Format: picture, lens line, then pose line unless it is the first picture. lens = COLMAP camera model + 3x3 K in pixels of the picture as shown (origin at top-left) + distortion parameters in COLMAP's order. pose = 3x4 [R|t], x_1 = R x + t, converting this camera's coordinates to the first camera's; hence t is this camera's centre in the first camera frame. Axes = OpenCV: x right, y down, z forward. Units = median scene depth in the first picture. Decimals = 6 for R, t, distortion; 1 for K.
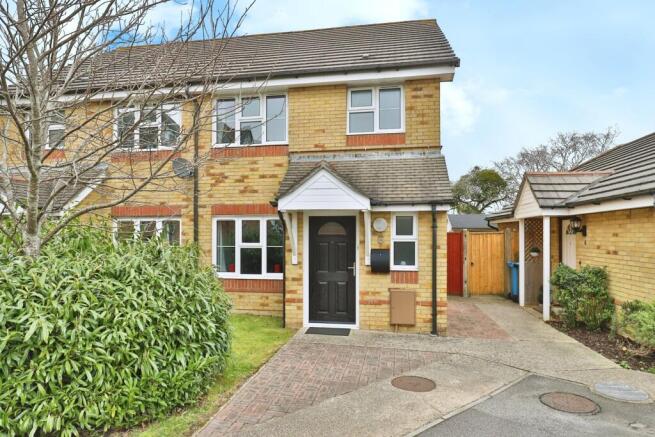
lens RADIAL K [[397.3, 0, 327.5], [0, 397.3, 218.5], [0, 0, 1]] dist [-0.008077, -0.001833]
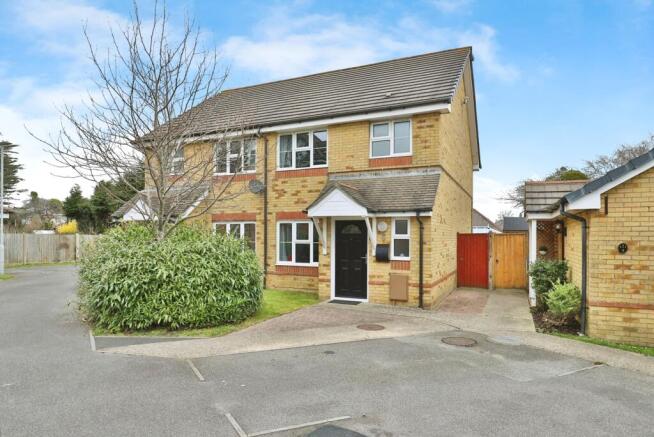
lens RADIAL K [[396.7, 0, 327.0], [0, 396.7, 218.5], [0, 0, 1]] dist [-0.008077, -0.001833]
pose [[0.965802, -0.005074, -0.259232, 0.298164], [0.003278, 0.999968, -0.007360, -0.002288], [0.259261, 0.006258, 0.965787, -0.364890]]
